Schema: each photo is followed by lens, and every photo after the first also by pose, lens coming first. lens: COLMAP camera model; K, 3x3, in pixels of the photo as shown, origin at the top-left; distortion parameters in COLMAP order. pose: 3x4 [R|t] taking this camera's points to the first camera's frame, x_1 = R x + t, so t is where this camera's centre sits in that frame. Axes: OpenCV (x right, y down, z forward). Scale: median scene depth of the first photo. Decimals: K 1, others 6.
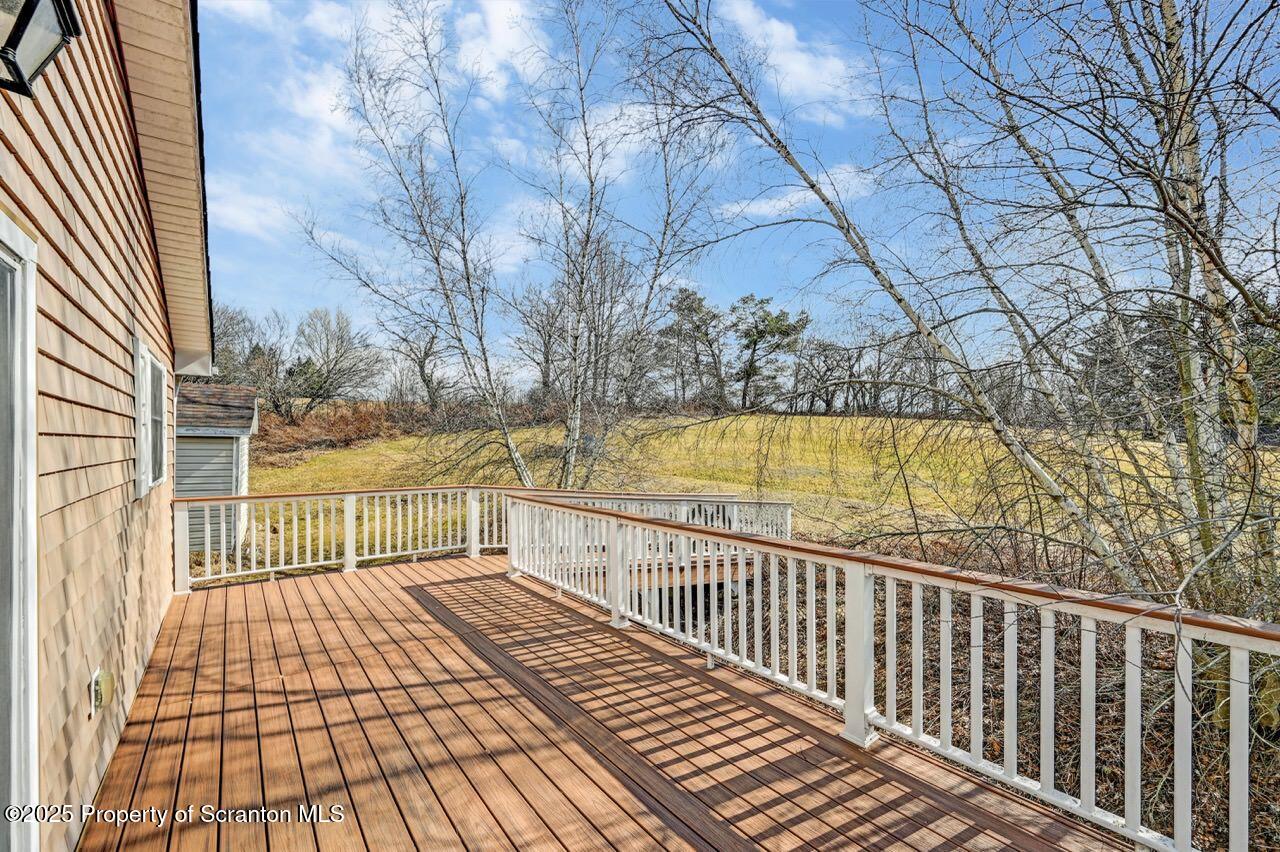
lens RADIAL K [[513.4, 0, 642.3], [0, 513.4, 440.6], [0, 0, 1]] dist [0.000783, 0.000181]
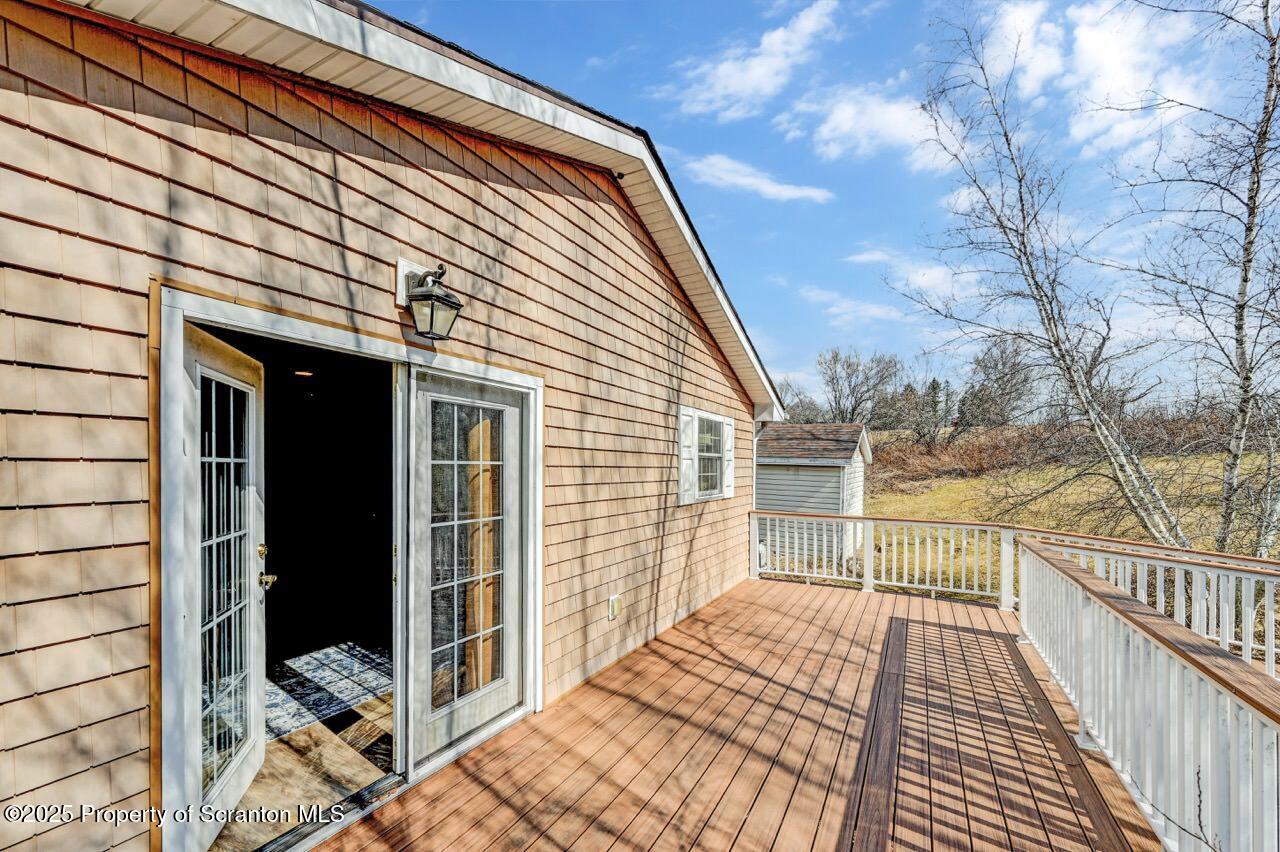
lens RADIAL K [[525.8, 0, 635.3], [0, 525.8, 469.4], [0, 0, 1]] dist [-0.001153, -0.000075]
pose [[0.393843, 0.006521, -0.919154, 0.336374], [-0.006681, 0.999969, 0.004232, -0.002892], [0.919153, 0.004474, 0.393875, 0.166198]]
